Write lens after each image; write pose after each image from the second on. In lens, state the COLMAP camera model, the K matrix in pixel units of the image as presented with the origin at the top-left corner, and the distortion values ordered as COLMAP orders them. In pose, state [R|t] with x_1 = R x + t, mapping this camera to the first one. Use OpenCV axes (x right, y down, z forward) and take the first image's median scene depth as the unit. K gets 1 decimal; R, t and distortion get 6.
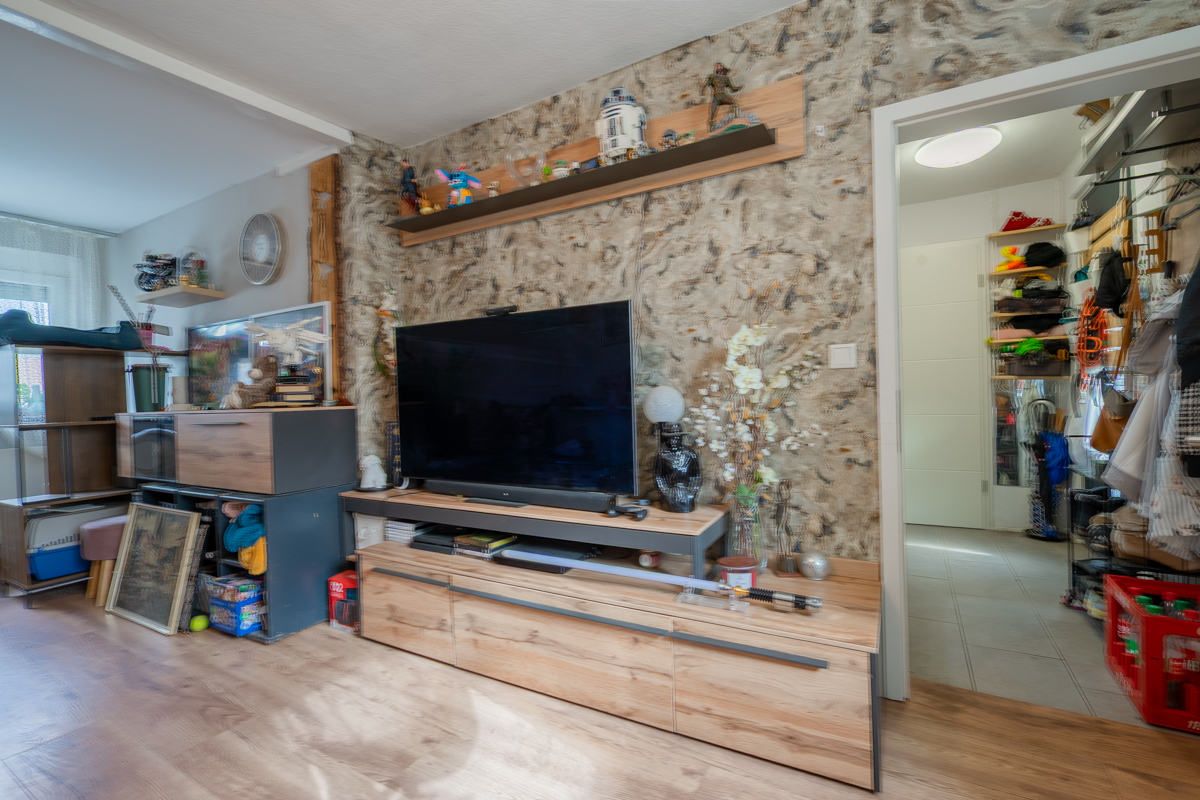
lens RADIAL K [[541.1, 0, 598.5], [0, 541.1, 397.4], [0, 0, 1]] dist [-0.000420, 0.000098]
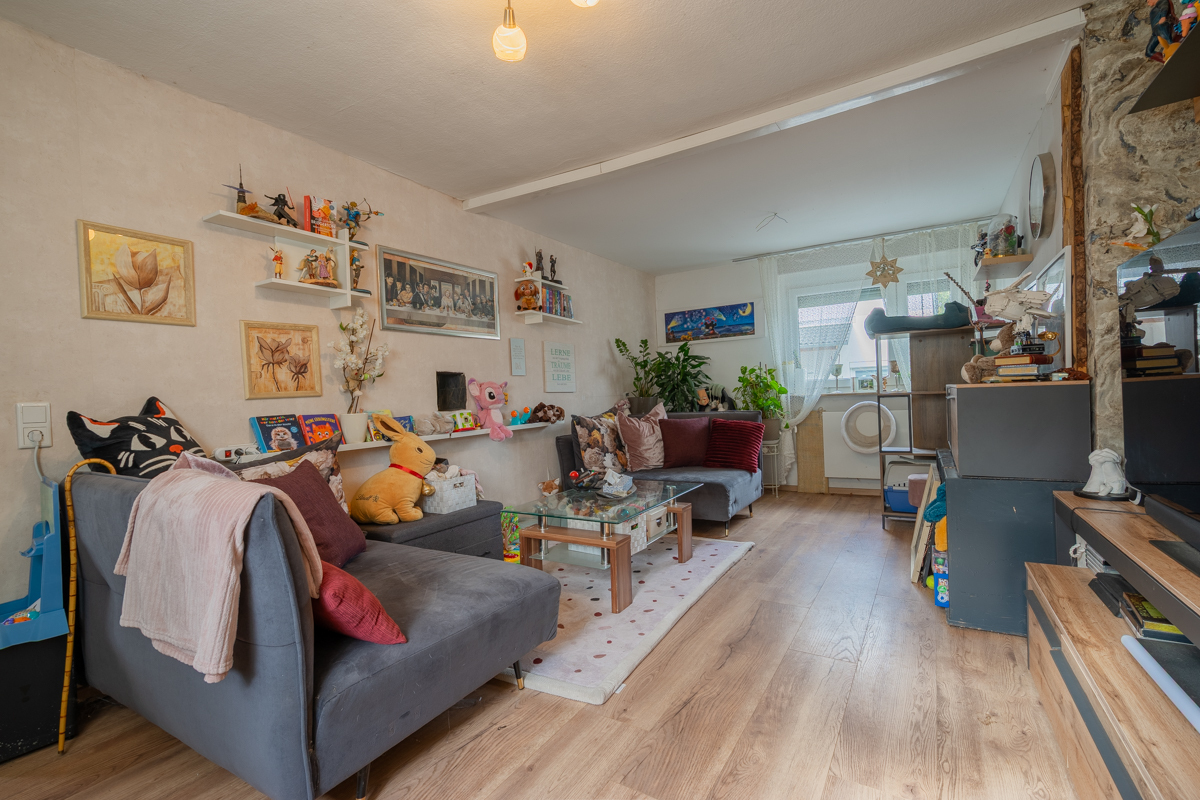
lens RADIAL K [[541.1, 0, 600.1], [0, 541.1, 403.6], [0, 0, 1]] dist [-0.000420, 0.000098]
pose [[-0.017147, 0.049135, -0.998645, 0.303863], [0.027268, 0.998443, 0.048657, -0.007224], [0.999481, -0.026397, -0.018461, 0.336696]]
